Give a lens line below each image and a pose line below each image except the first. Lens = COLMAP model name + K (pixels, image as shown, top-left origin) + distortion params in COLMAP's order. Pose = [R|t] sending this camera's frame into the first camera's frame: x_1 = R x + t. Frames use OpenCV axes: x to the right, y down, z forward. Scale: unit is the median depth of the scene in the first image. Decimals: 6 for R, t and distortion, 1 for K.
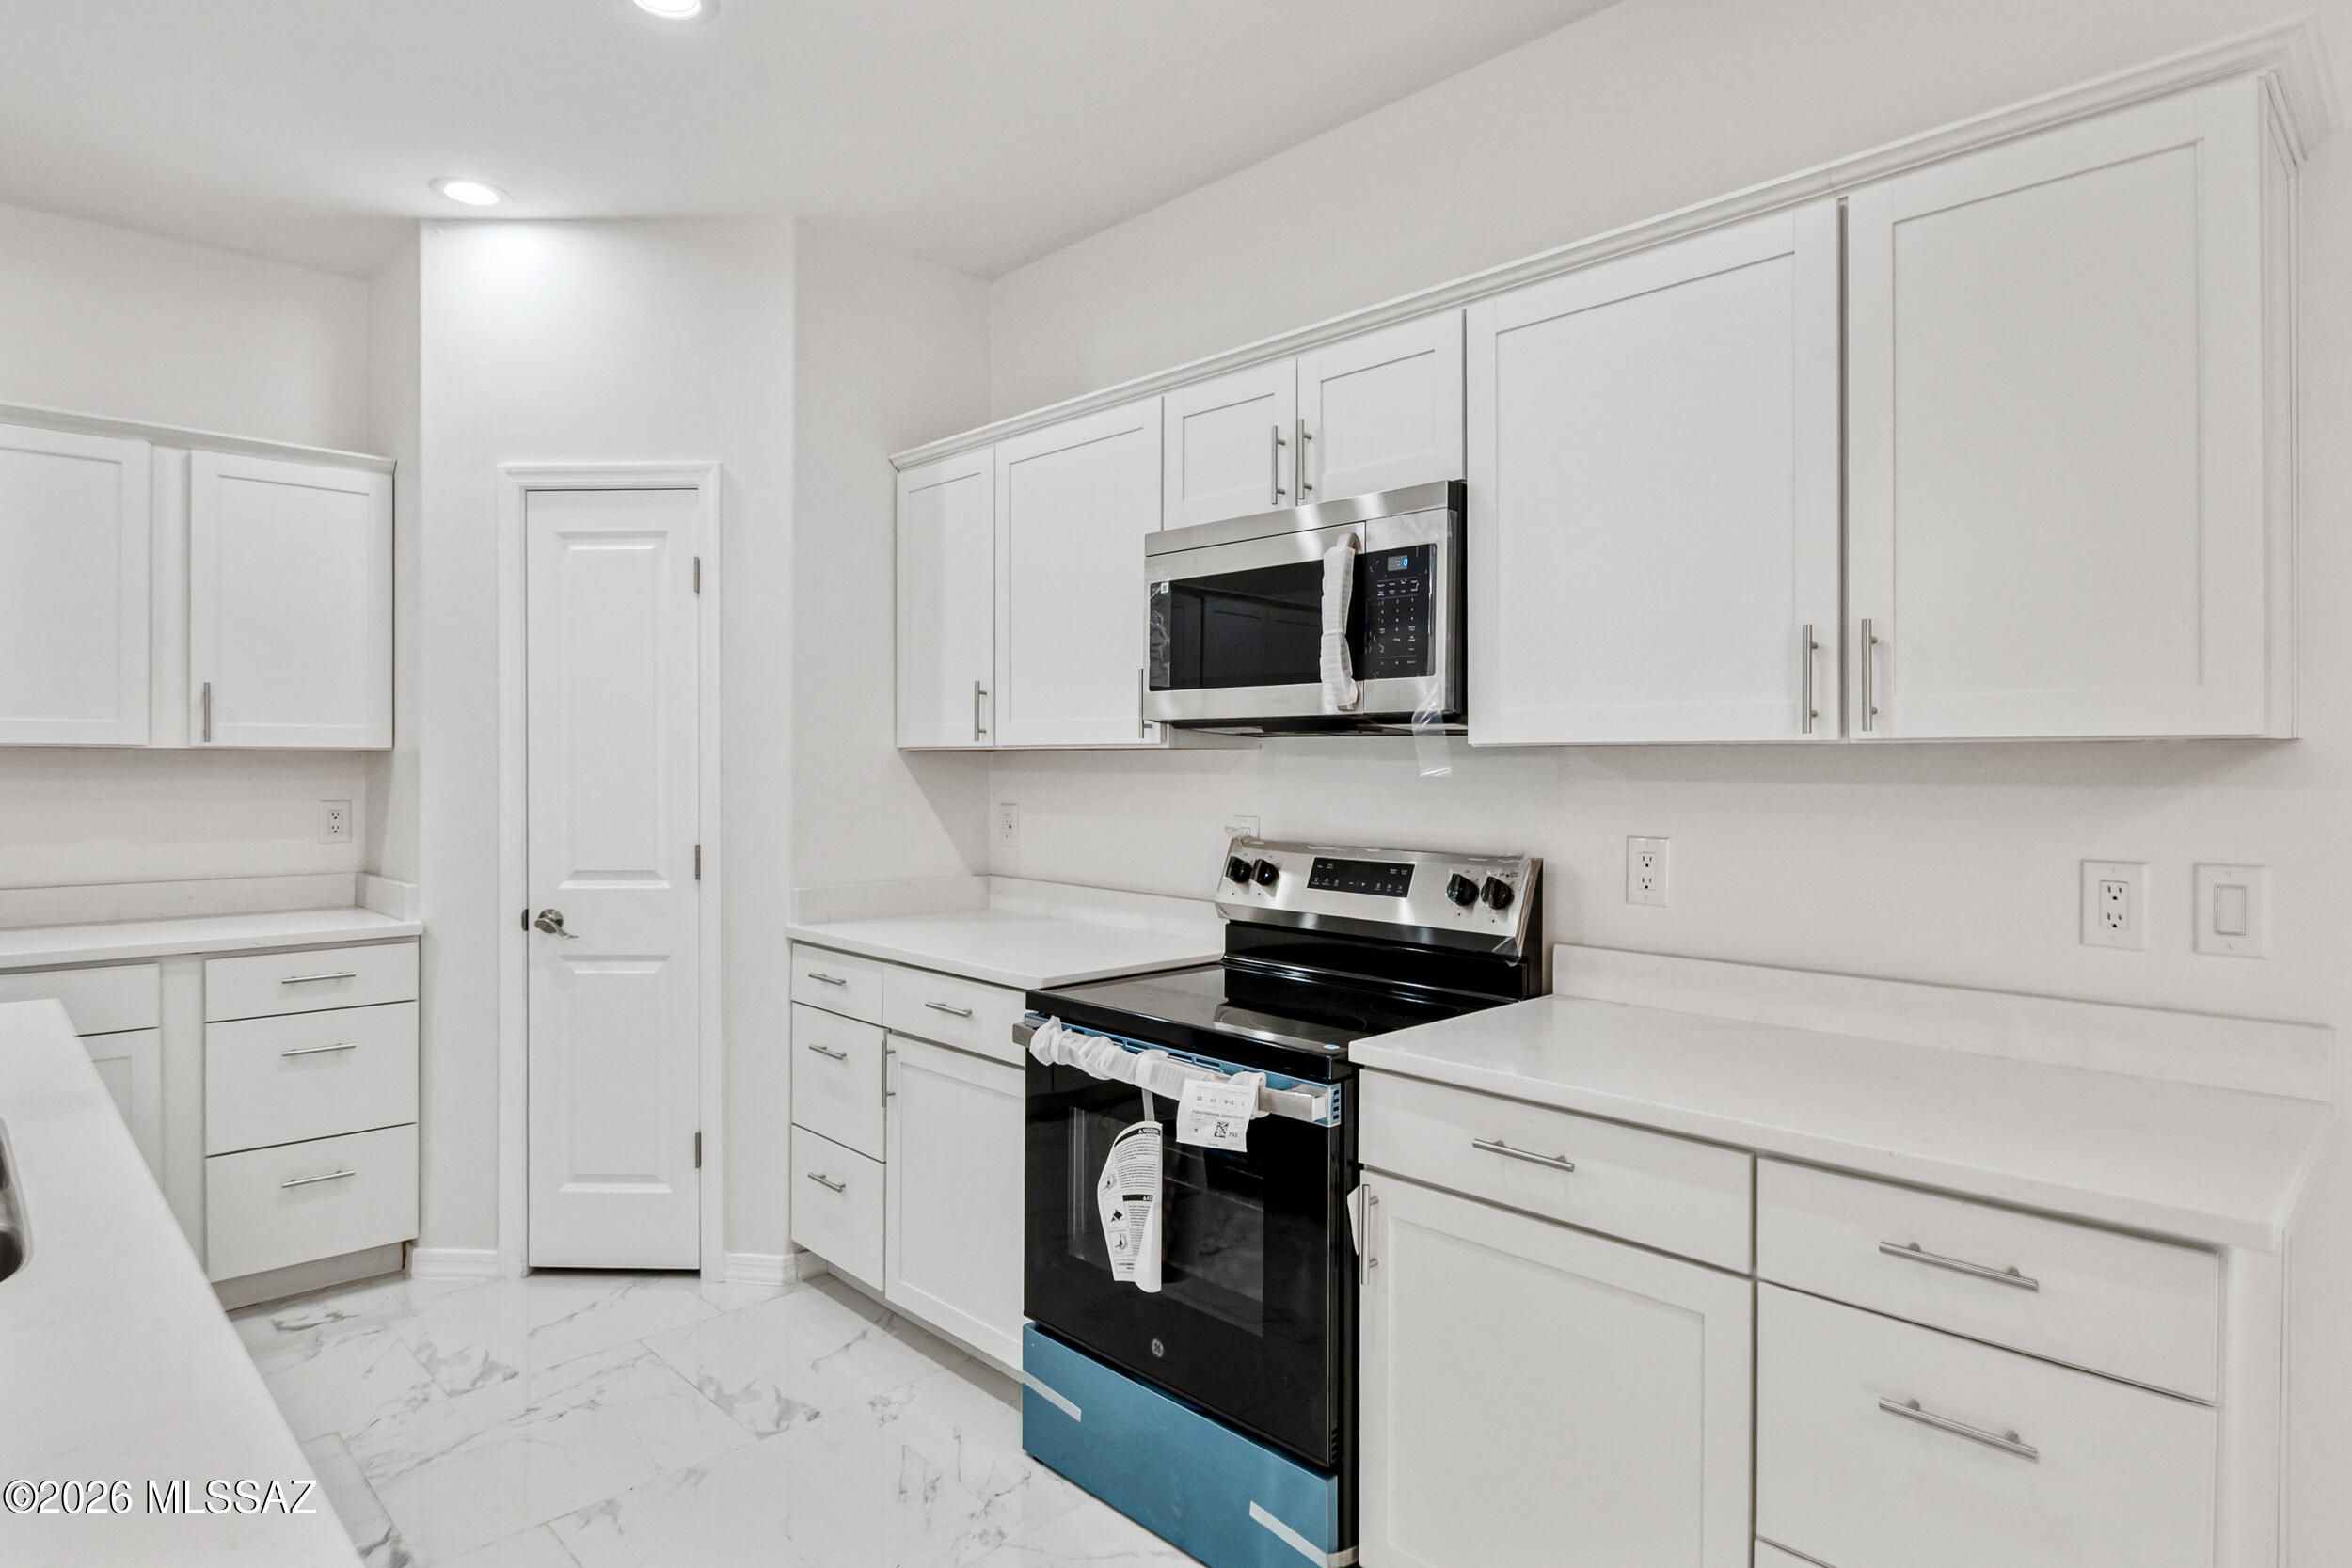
lens RADIAL K [[1282.8, 0, 1173.2], [0, 1282.8, 770.8], [0, 0, 1]] dist [-0.002014, -0.001953]
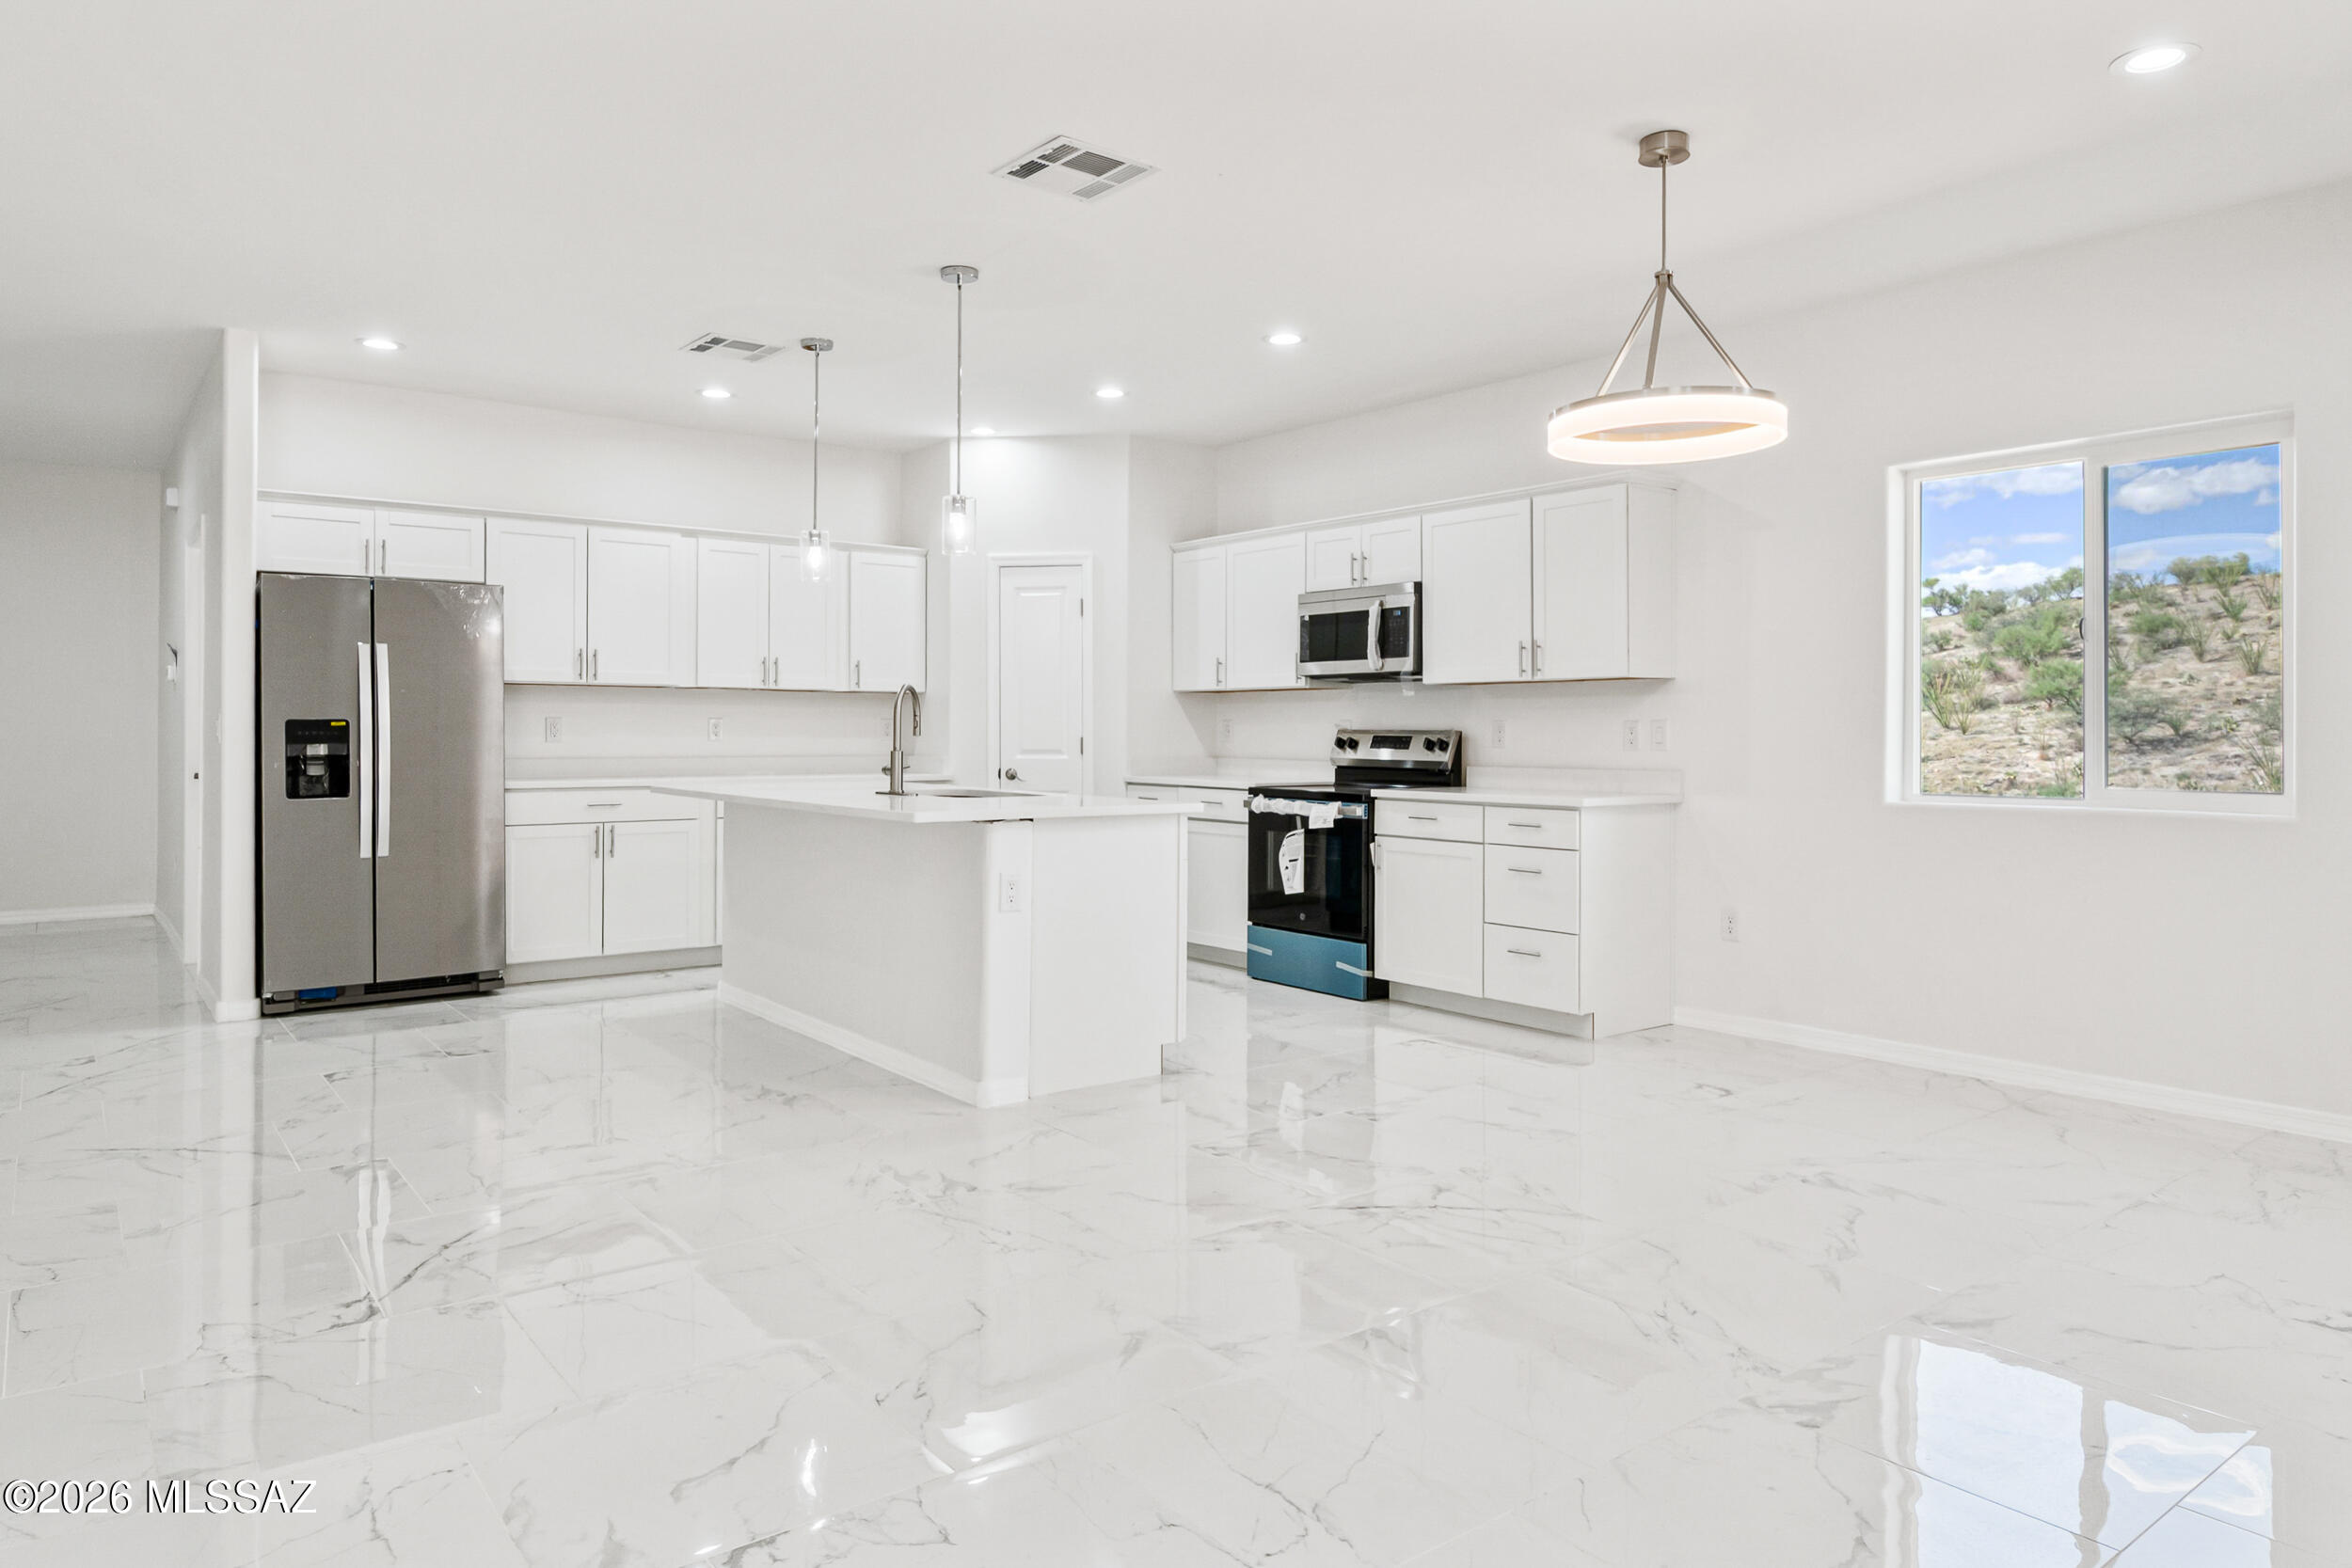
lens RADIAL K [[1458.5, 0, 1163.4], [0, 1458.5, 736.2], [0, 0, 1]] dist [0.001303, -0.001461]
pose [[0.993027, -0.000218, -0.117890, 0.047862], [-0.000233, 0.999993, -0.003808, 0.082194], [0.117890, 0.003809, 0.993019, -1.676117]]
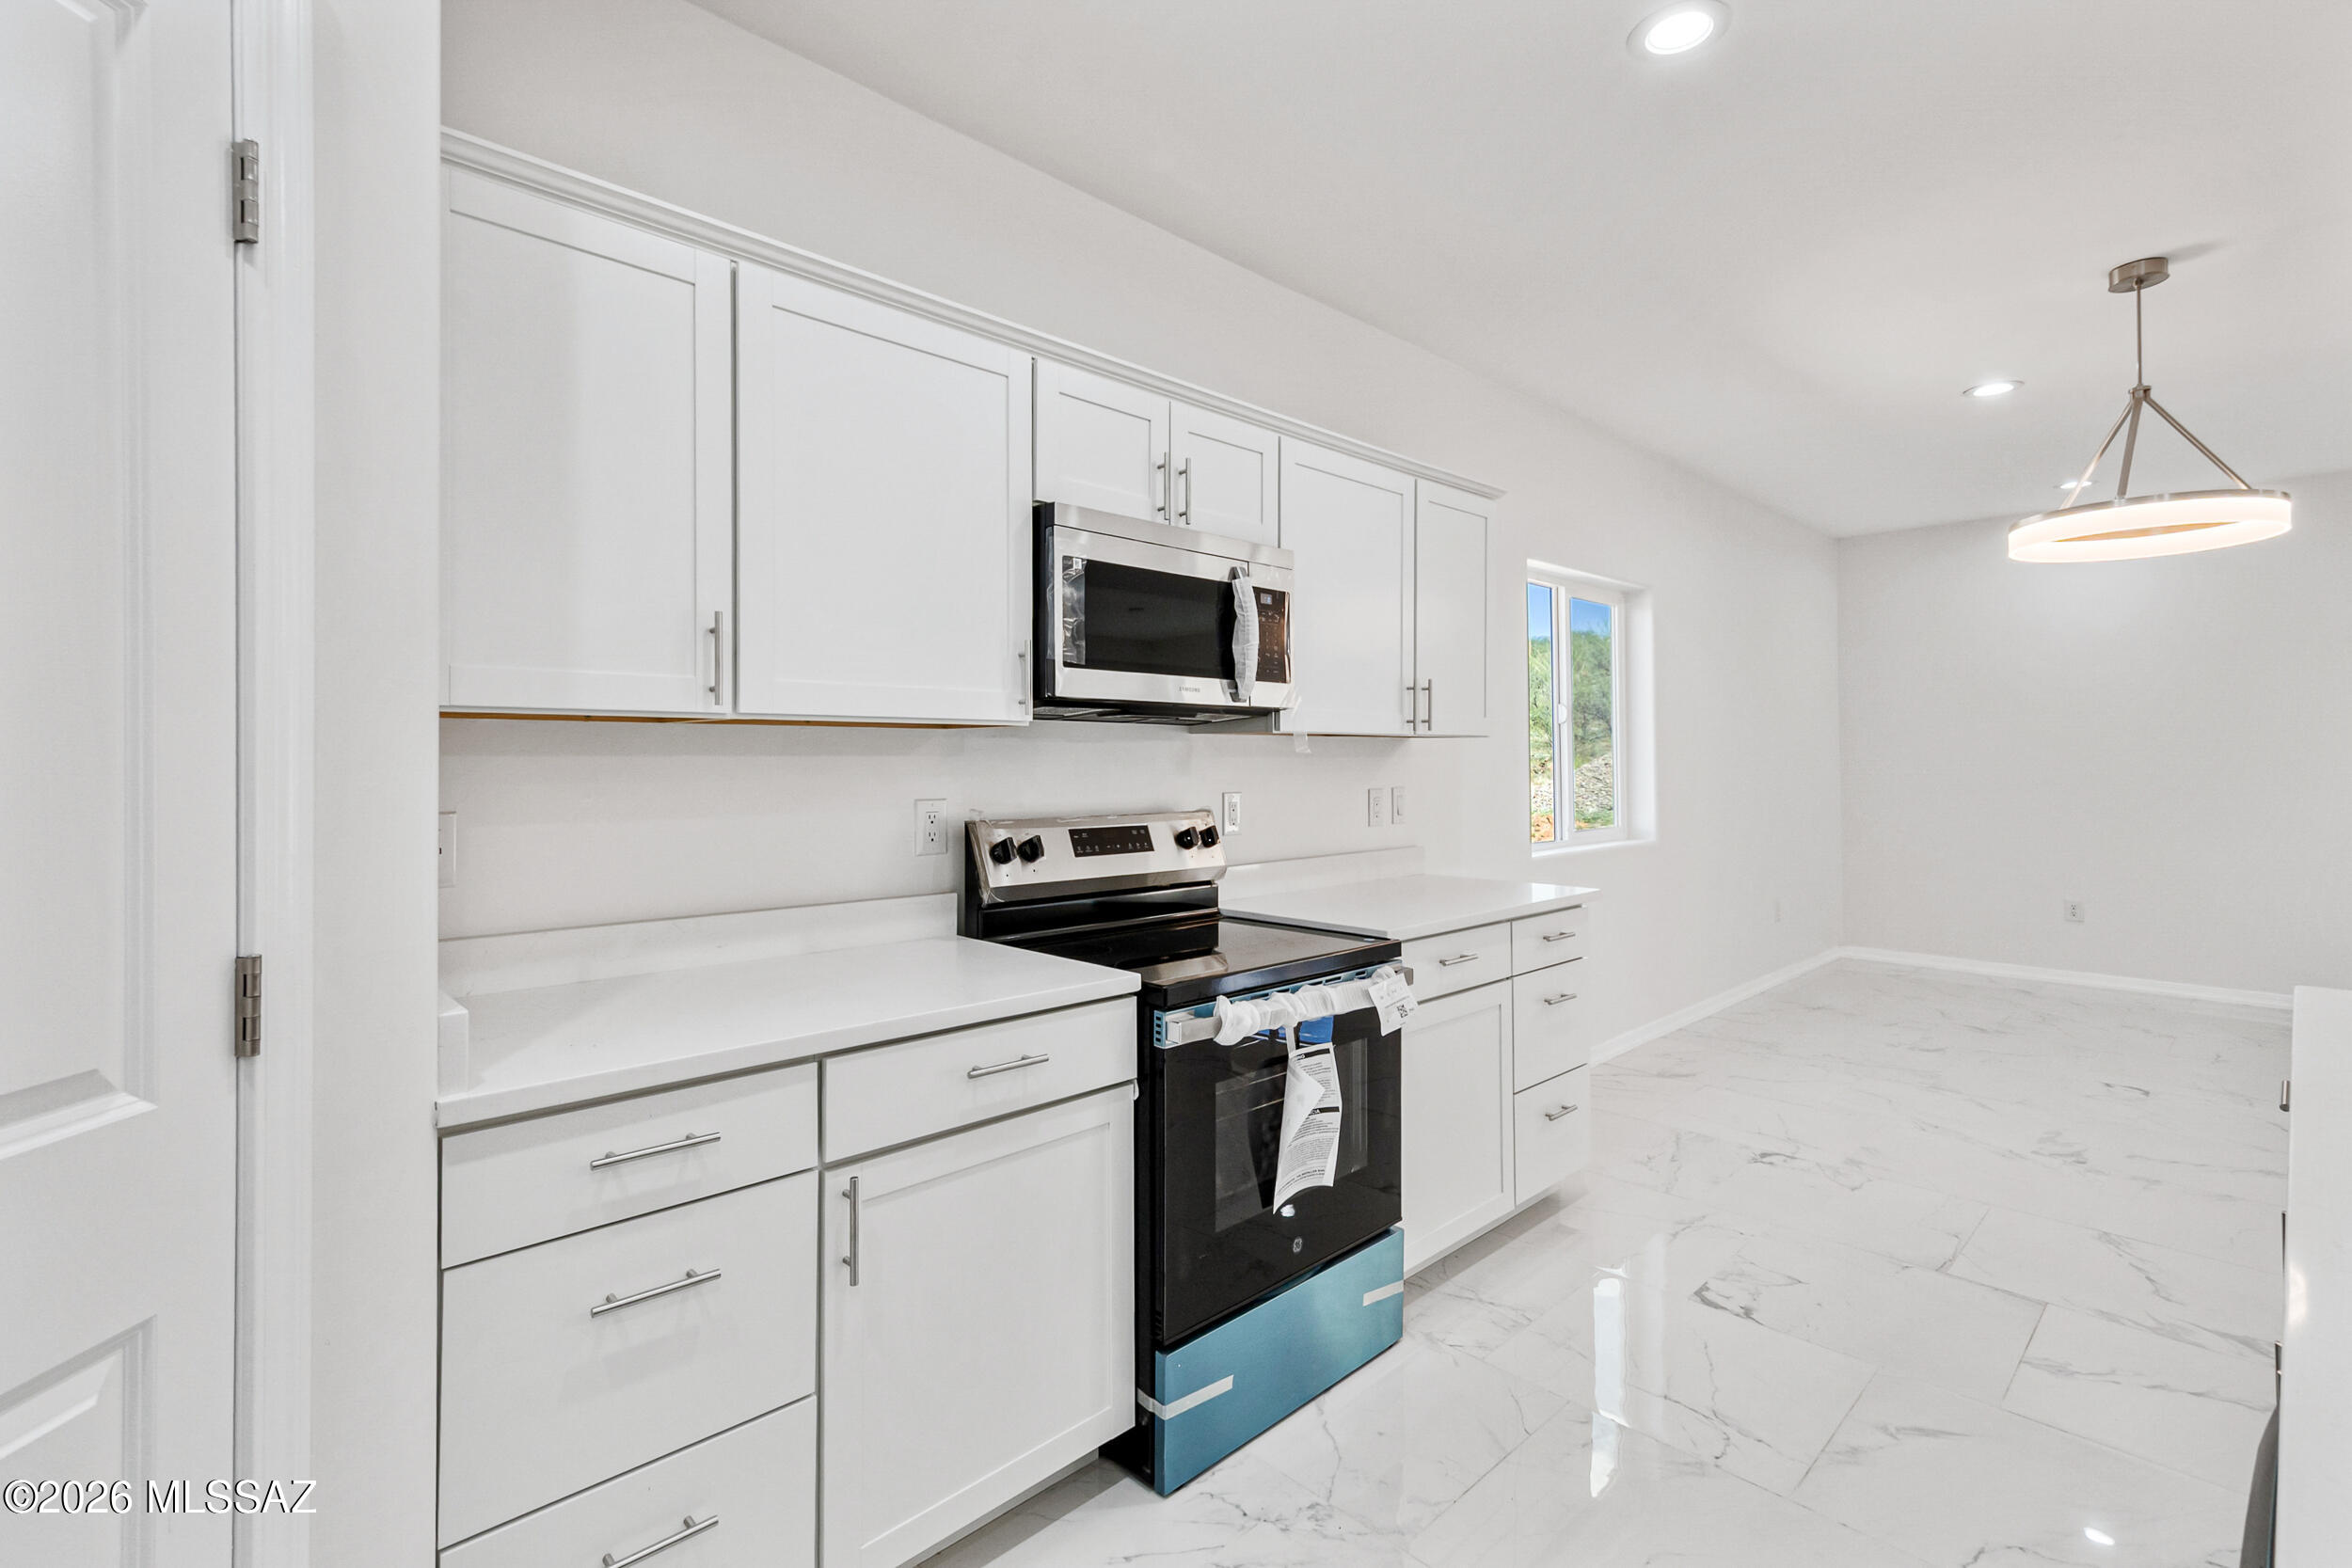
lens RADIAL K [[1062.7, 0, 1168.4], [0, 1062.7, 750.4], [0, 0, 1]] dist [0.009578, -0.000227]
pose [[0.014579, 0.005497, 0.999879, -0.836584], [0.008651, 0.999947, -0.005624, 0.005692], [-0.999856, 0.008732, 0.014531, 0.938207]]
